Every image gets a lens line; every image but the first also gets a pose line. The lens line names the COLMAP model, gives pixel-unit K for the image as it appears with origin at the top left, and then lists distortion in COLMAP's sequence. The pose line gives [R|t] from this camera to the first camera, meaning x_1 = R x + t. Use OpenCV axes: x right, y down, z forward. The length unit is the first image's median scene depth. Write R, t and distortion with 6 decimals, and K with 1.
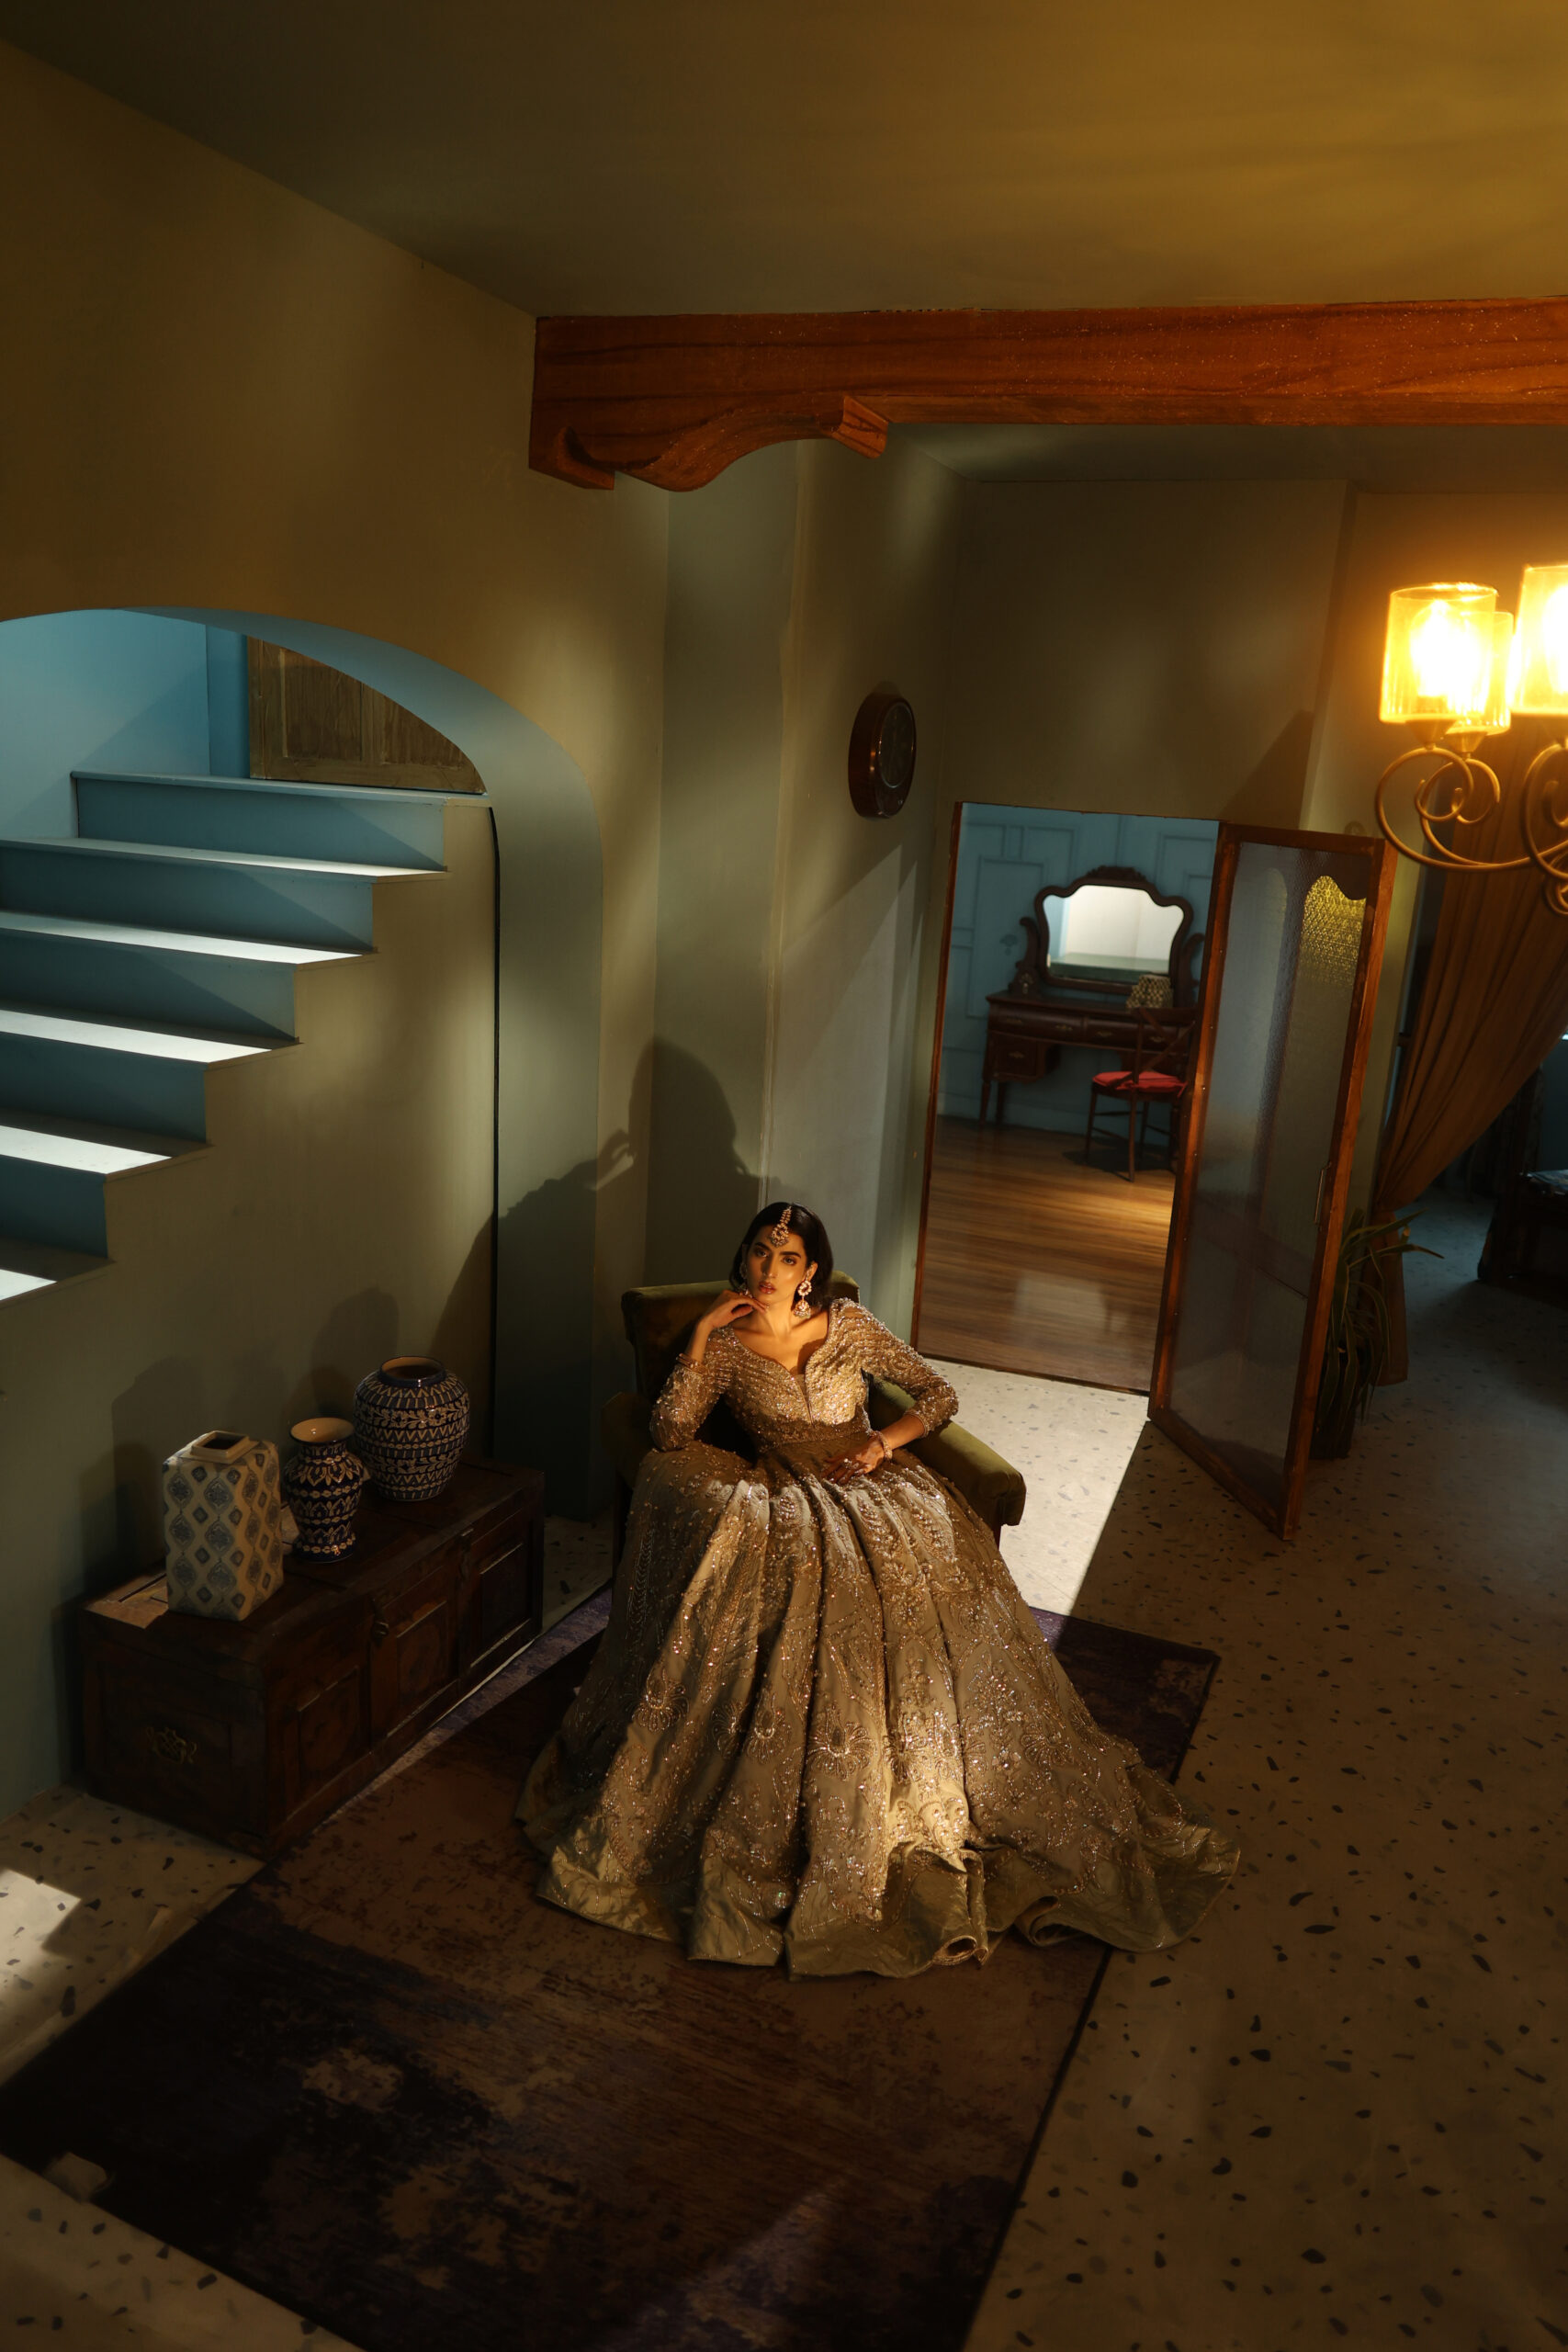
lens RADIAL K [[1604.4, 0, 779.9], [0, 1604.4, 1163.6], [0, 0, 1]] dist [-0.001286, -0.001624]
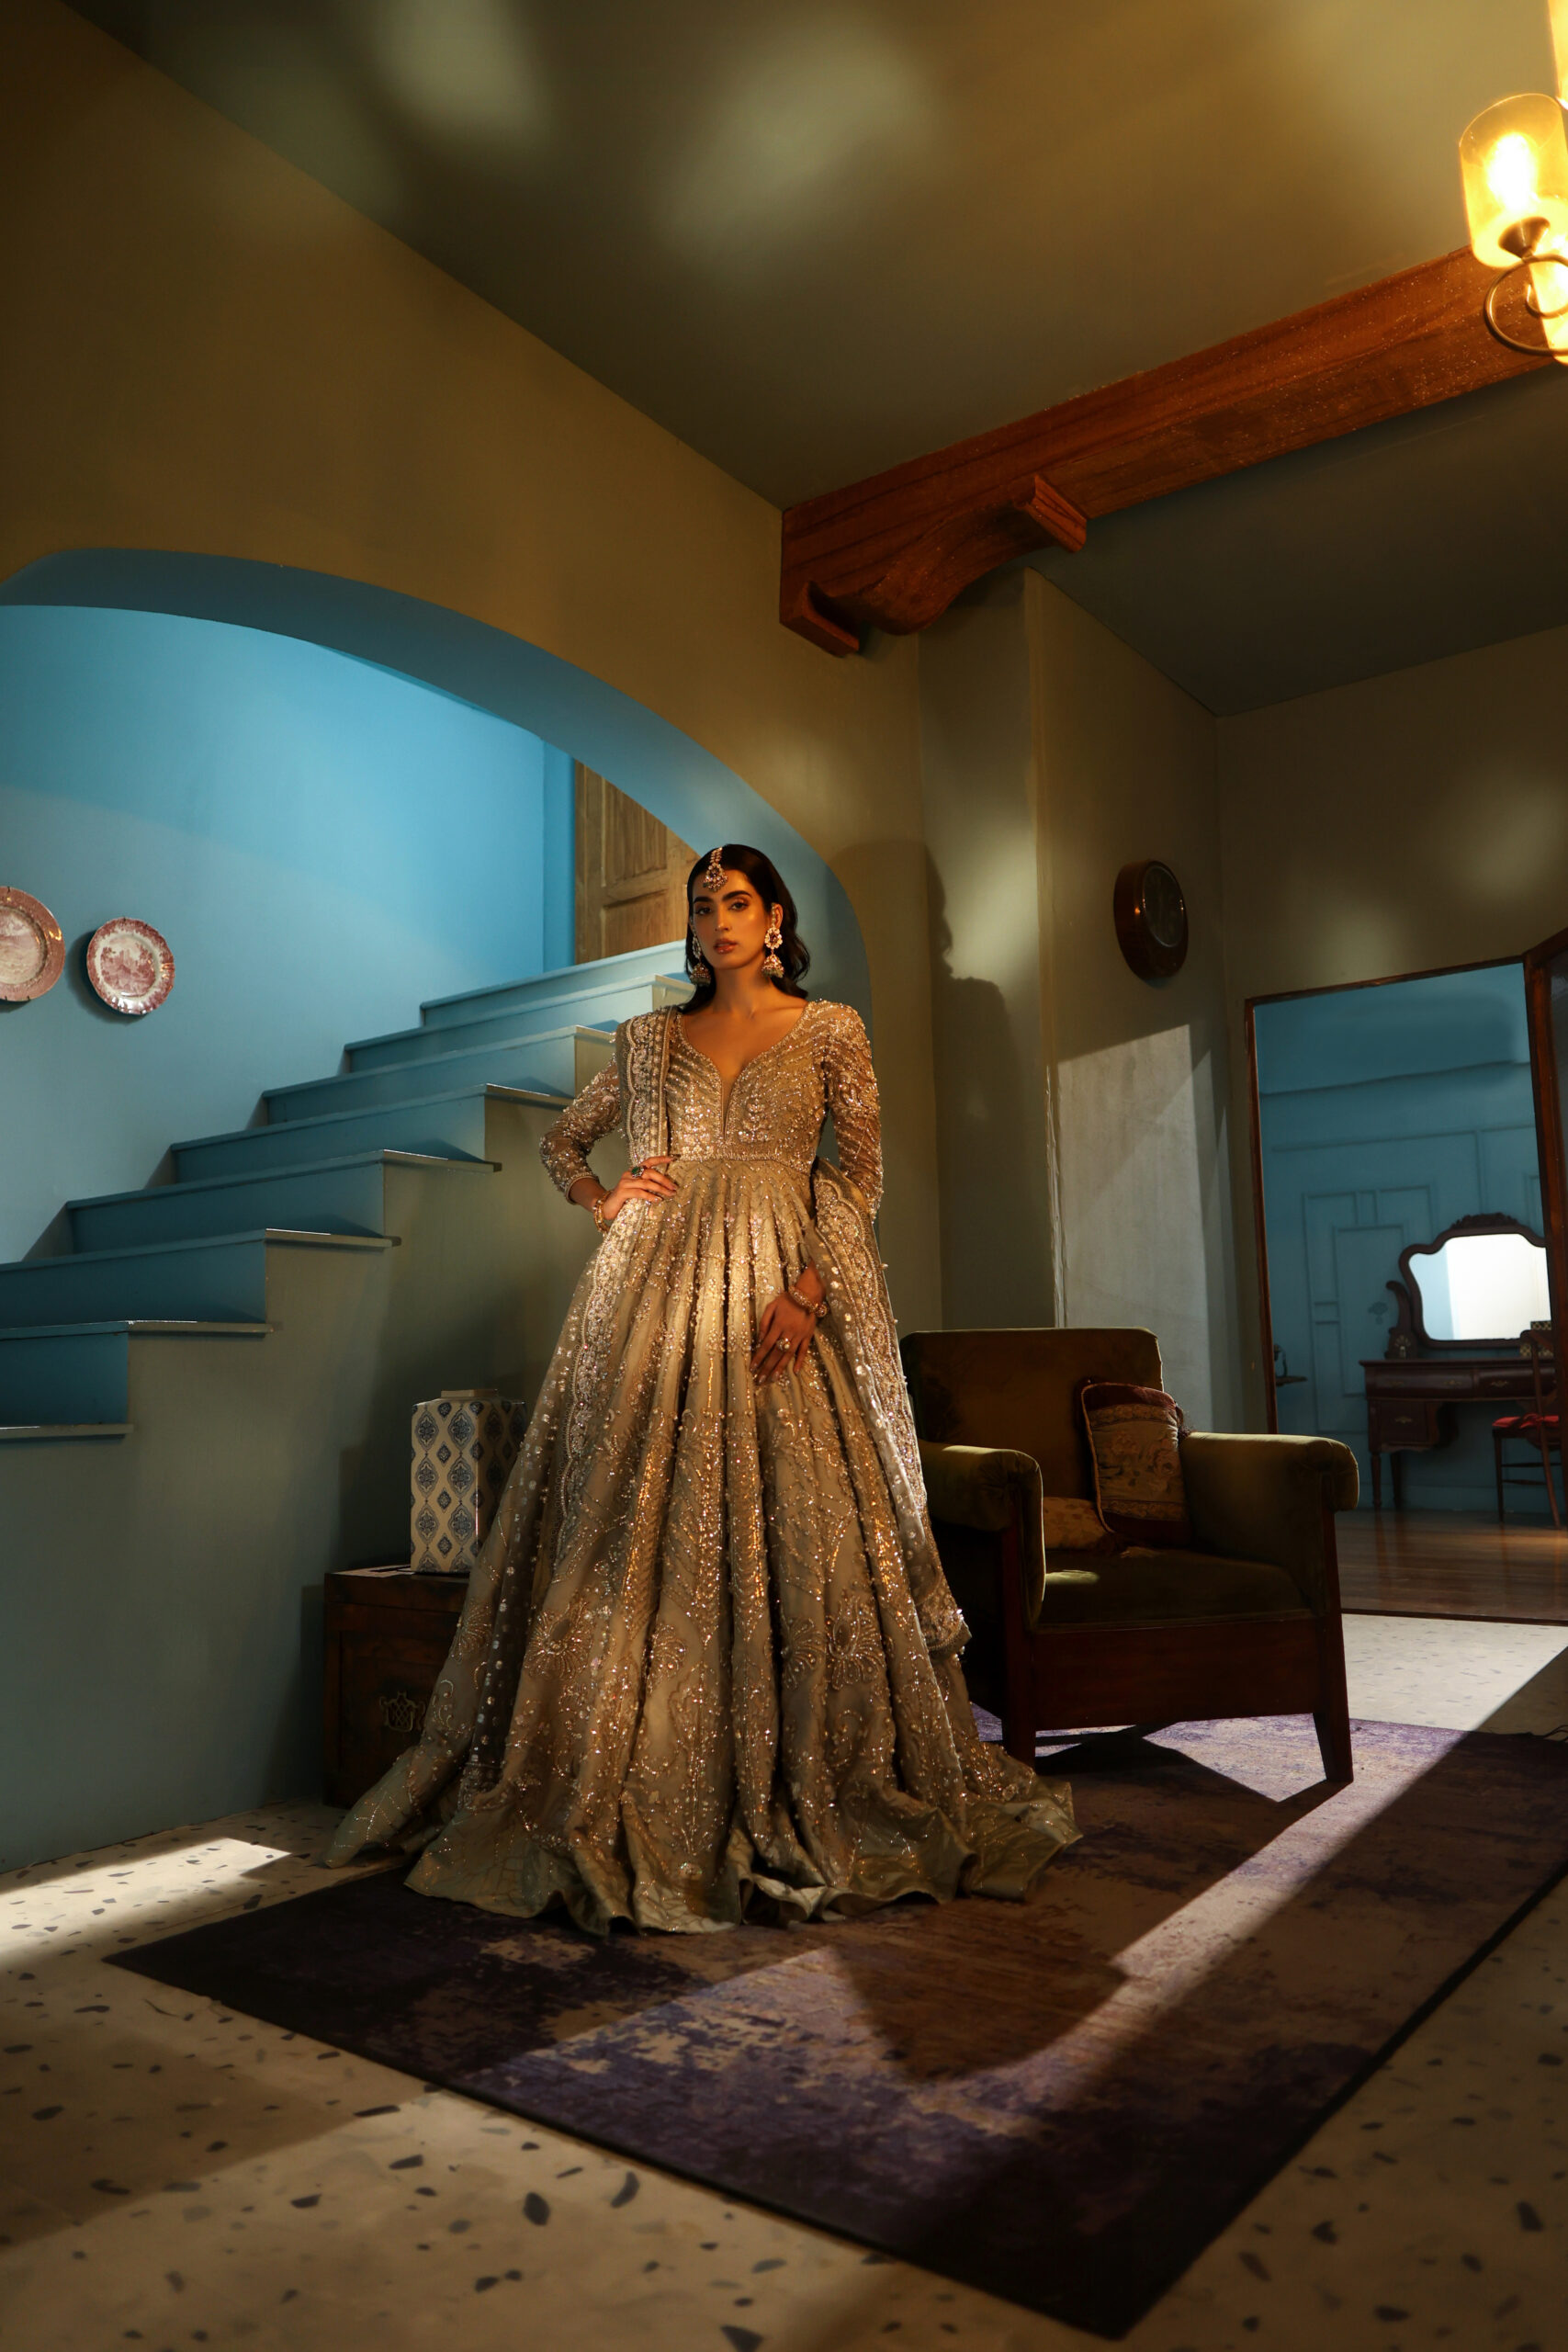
lens RADIAL K [[1607.0, 0, 784.0], [0, 1607.0, 1176.0], [0, 0, 1]] dist [0.005963, 0.004521]
pose [[0.969367, -0.105303, -0.221899, 0.079563], [0.016174, 0.928840, -0.370128, 0.468847], [0.245085, 0.355200, 0.902090, 0.122150]]
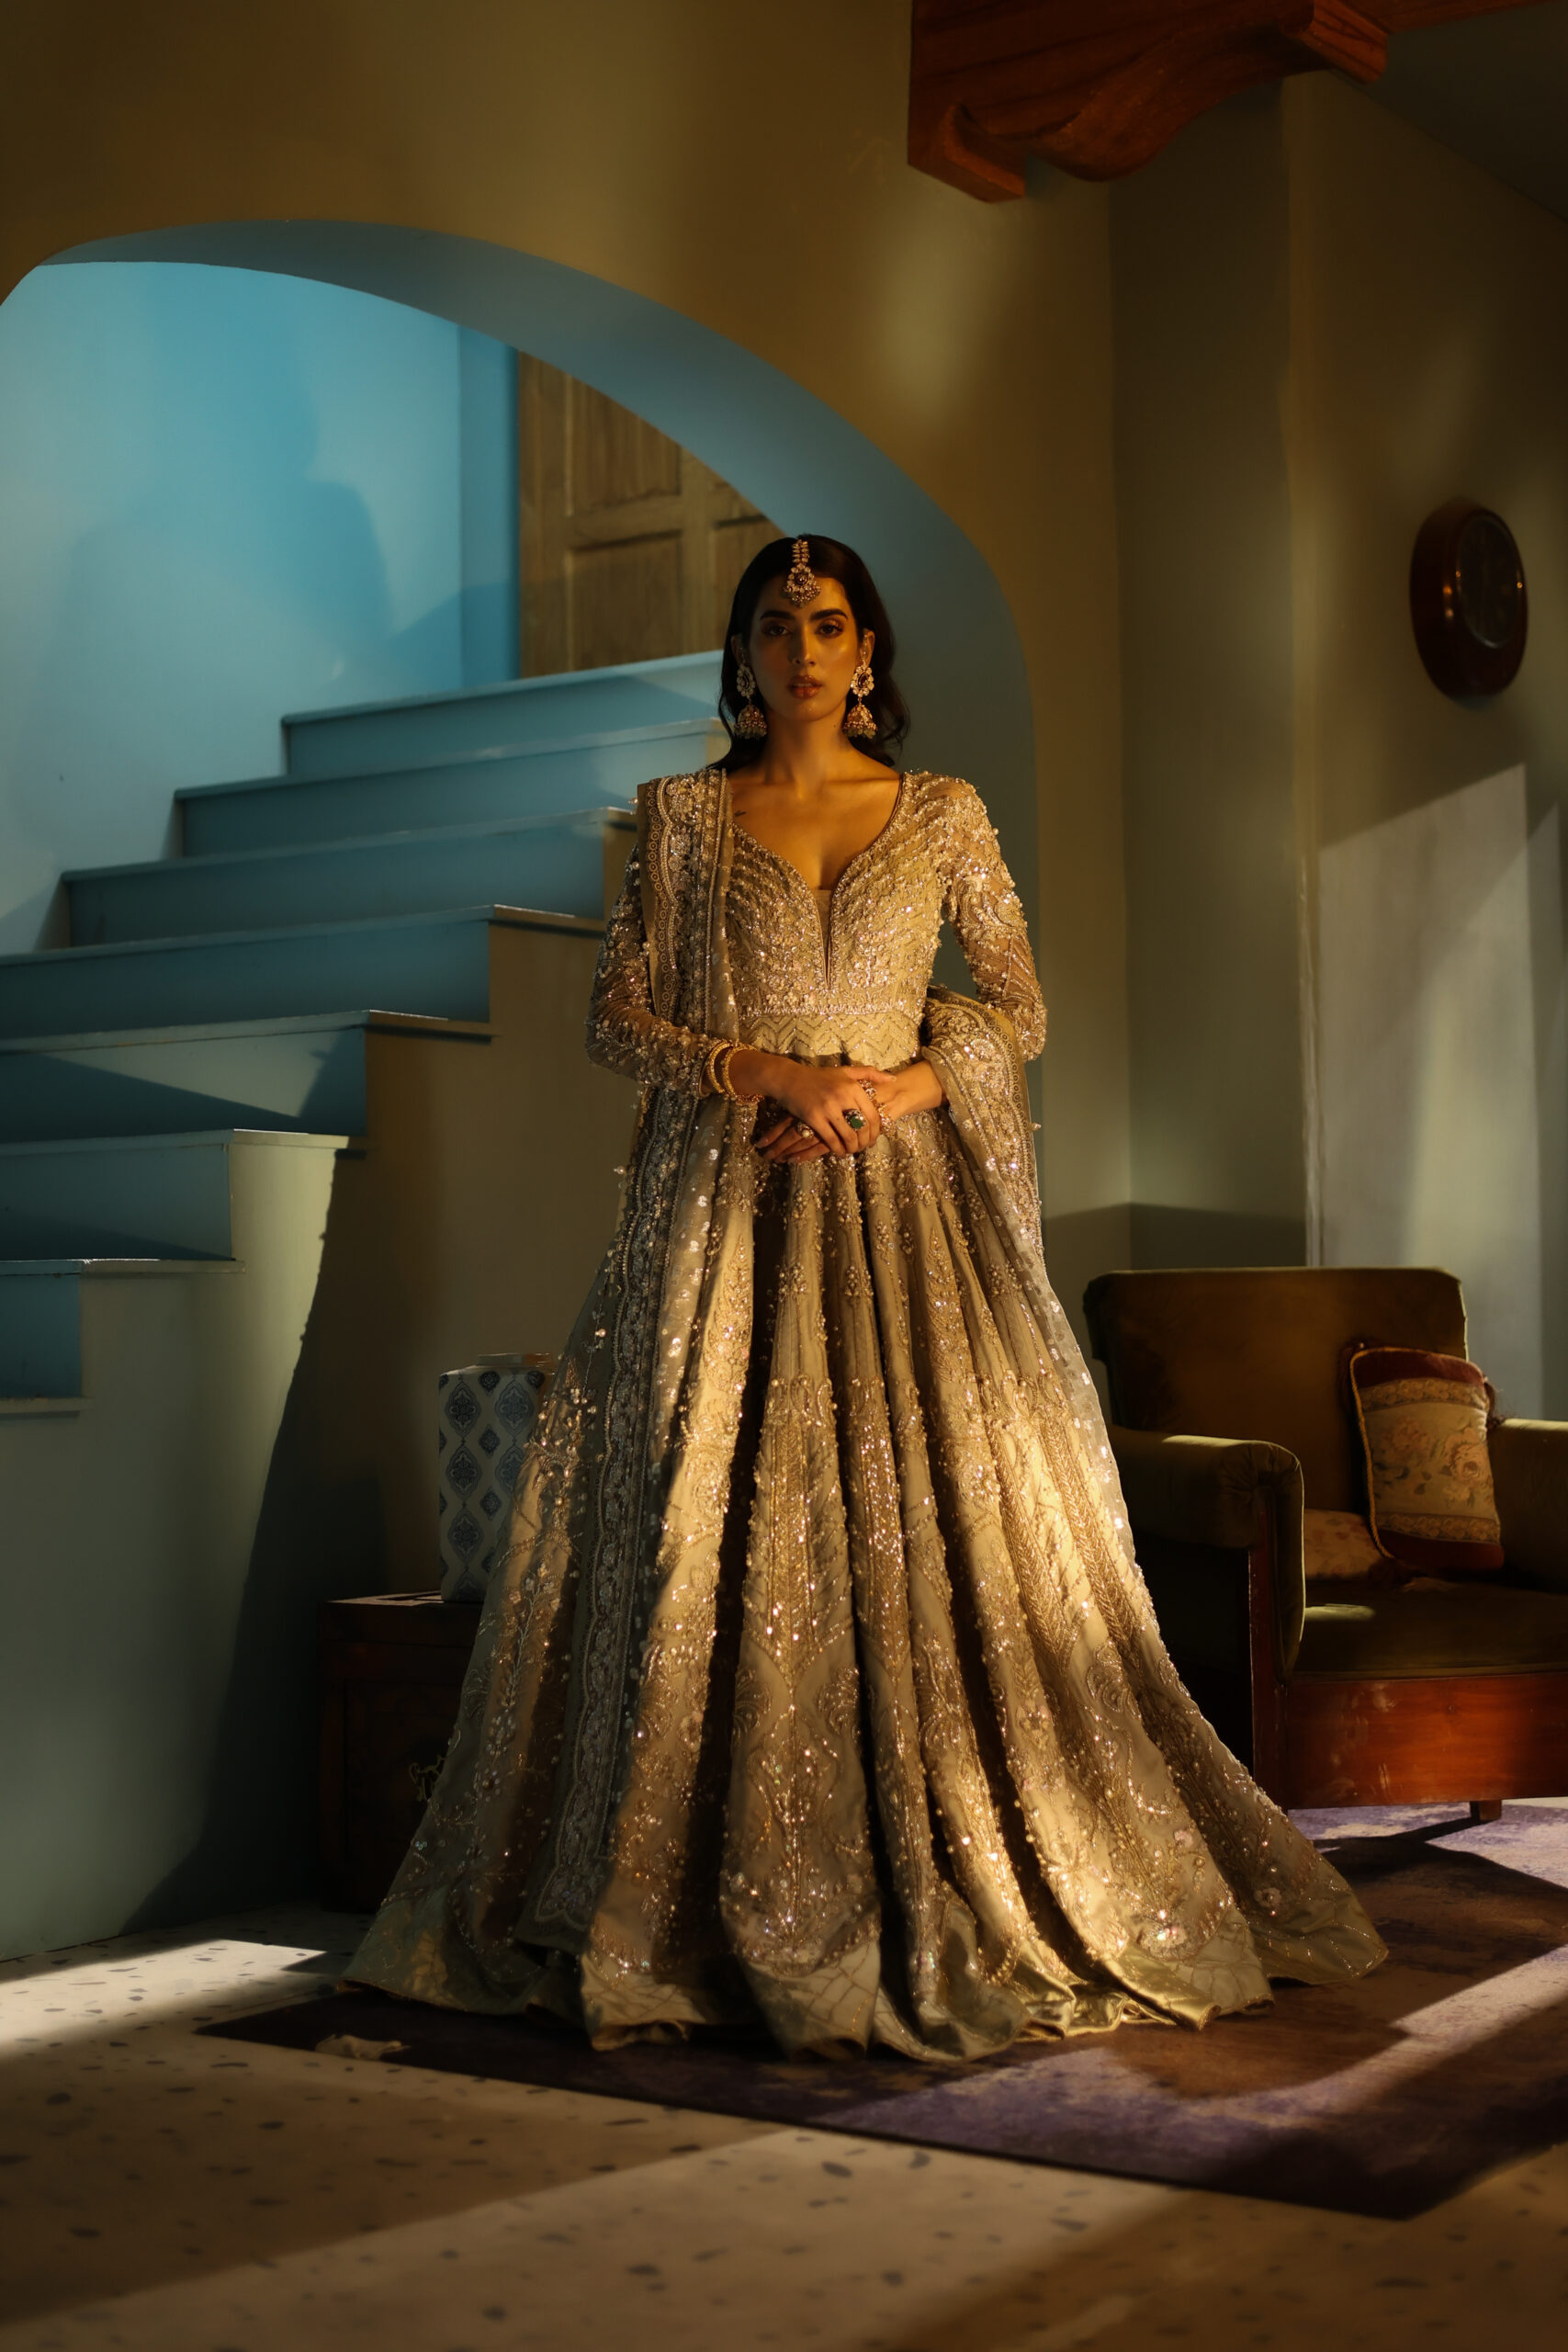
lens RADIAL K [[3451.4, 0, 781.5], [0, 3451.4, 1117.3], [0, 0, 1]] dist [0.012956, -0.074136]
pose [[0.977487, -0.078066, -0.196024, 0.083978], [0.016008, 0.953798, -0.300023, 0.597210], [0.210389, 0.290131, 0.933574, -0.487312]]
